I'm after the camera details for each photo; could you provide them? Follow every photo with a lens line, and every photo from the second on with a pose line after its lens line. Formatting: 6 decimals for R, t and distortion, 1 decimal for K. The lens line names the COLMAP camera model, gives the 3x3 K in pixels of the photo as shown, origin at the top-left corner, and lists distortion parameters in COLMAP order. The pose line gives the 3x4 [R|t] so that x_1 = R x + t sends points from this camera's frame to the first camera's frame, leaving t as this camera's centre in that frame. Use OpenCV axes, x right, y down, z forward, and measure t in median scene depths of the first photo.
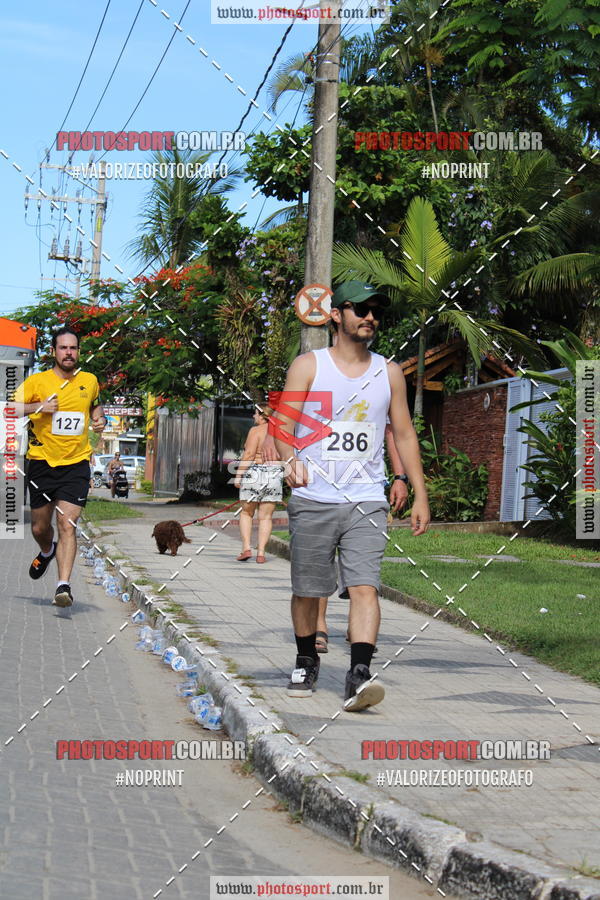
lens RADIAL K [[2142.1, 0, 296.6], [0, 2142.1, 452.4], [0, 0, 1]] dist [0.091554, 0.000000]
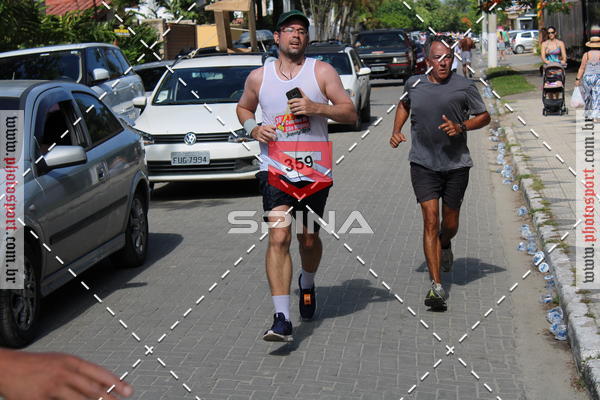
lens RADIAL K [[1428.1, 0, 309.1], [0, 1428.1, 186.8], [0, 0, 1]] dist [0.091554, 0.000000]
pose [[0.965913, -0.070250, -0.249153, 0.036036], [0.106143, 0.985324, 0.133678, -0.097214], [0.236105, -0.155567, 0.959194, 0.003234]]
